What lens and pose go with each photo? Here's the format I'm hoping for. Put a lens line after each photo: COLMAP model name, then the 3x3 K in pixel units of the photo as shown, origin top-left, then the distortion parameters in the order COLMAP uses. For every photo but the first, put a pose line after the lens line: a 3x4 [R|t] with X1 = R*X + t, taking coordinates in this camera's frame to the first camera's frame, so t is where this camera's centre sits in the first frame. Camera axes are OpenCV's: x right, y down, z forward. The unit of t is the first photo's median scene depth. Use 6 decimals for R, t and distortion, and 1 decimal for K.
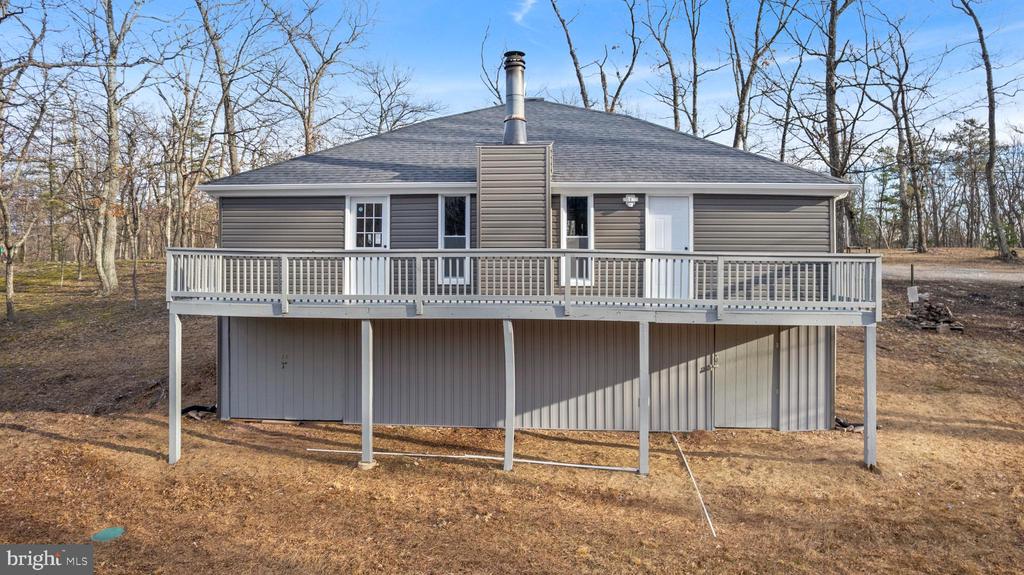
lens RADIAL K [[652.7, 0, 512.2], [0, 652.7, 251.5], [0, 0, 1]] dist [-0.021993, 0.000088]
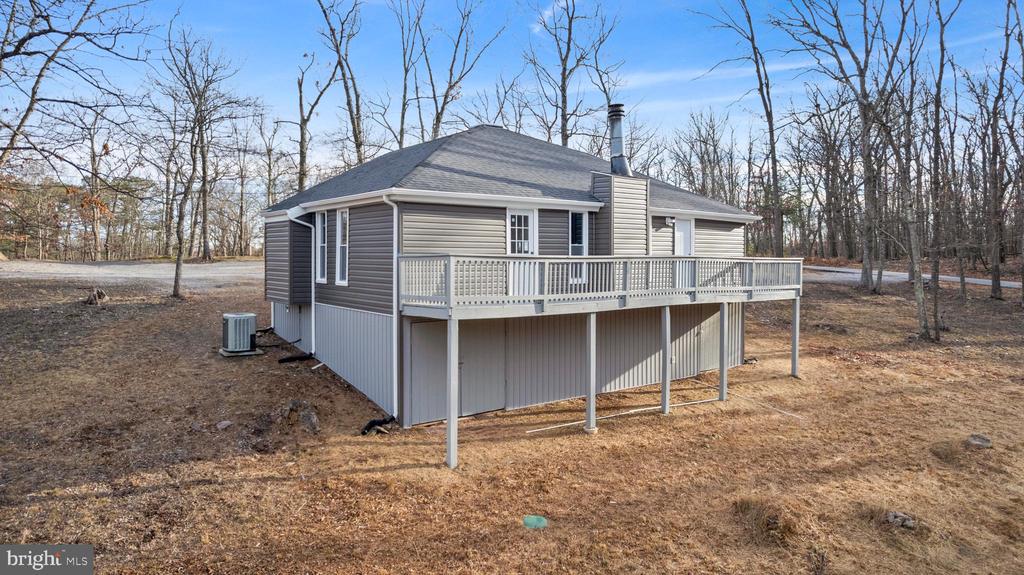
lens RADIAL K [[650.0, 0, 510.8], [0, 650.0, 267.7], [0, 0, 1]] dist [-0.023034, 0.002698]
pose [[0.735551, -0.012727, 0.677350, -1.009328], [0.002107, 0.999862, 0.016499, -0.000642], [-0.677466, -0.010709, 0.735476, 0.176418]]
